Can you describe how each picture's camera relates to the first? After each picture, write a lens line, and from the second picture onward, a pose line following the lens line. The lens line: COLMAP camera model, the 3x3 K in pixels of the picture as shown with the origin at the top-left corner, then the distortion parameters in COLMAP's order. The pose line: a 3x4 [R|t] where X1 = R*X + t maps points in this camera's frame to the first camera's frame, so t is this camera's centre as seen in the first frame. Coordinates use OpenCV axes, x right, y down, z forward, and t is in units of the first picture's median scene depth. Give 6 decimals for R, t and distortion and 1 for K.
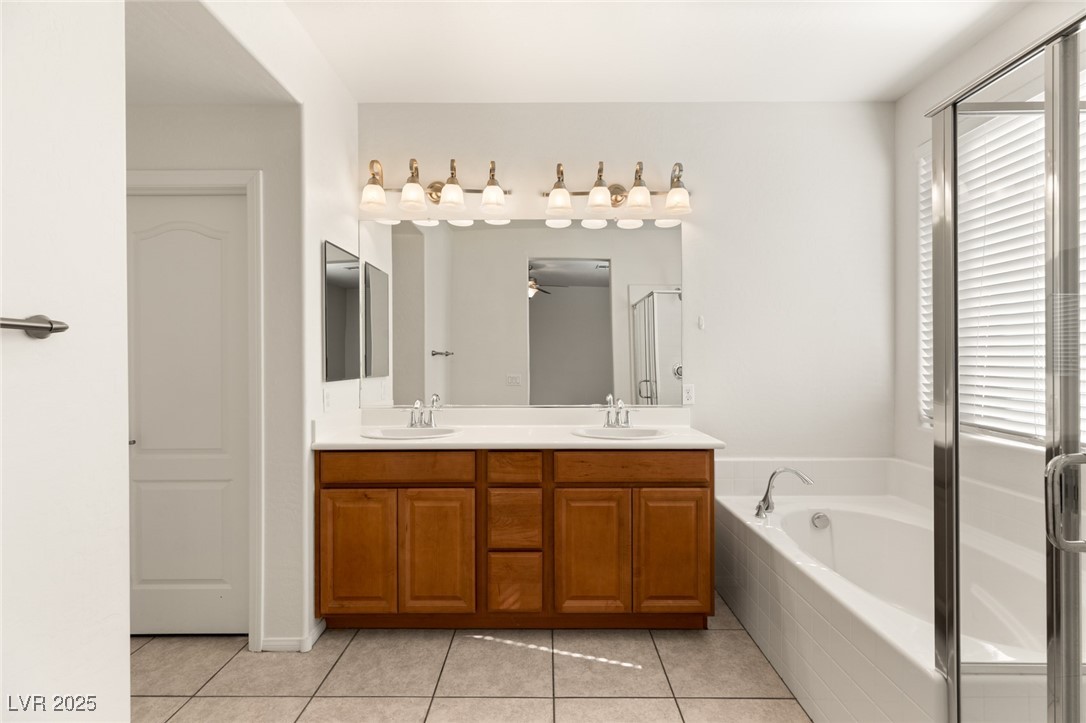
lens RADIAL K [[492.0, 0, 543.6], [0, 492.0, 360.7], [0, 0, 1]] dist [0.001259, 0.000292]
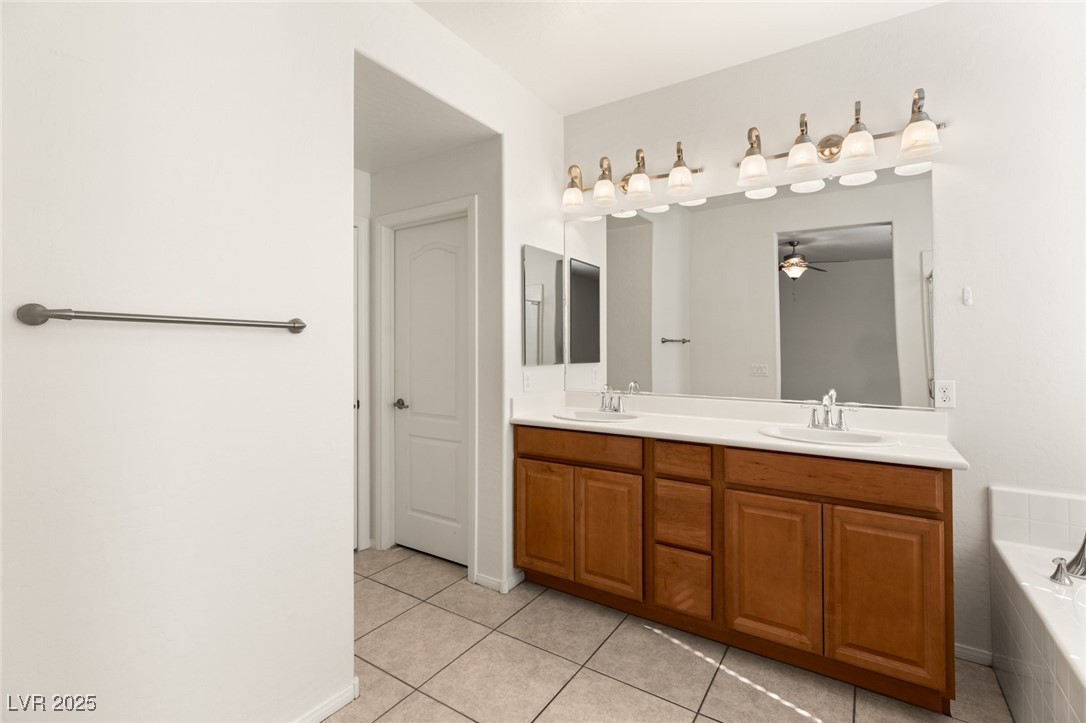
lens RADIAL K [[500.3, 0, 545.1], [0, 500.3, 342.9], [0, 0, 1]] dist [0.000238, -0.000581]
pose [[0.832300, -0.004143, -0.554310, 0.259215], [-0.002223, 0.999939, -0.010813, 0.001220], [0.554321, 0.010232, 0.832240, 0.045846]]
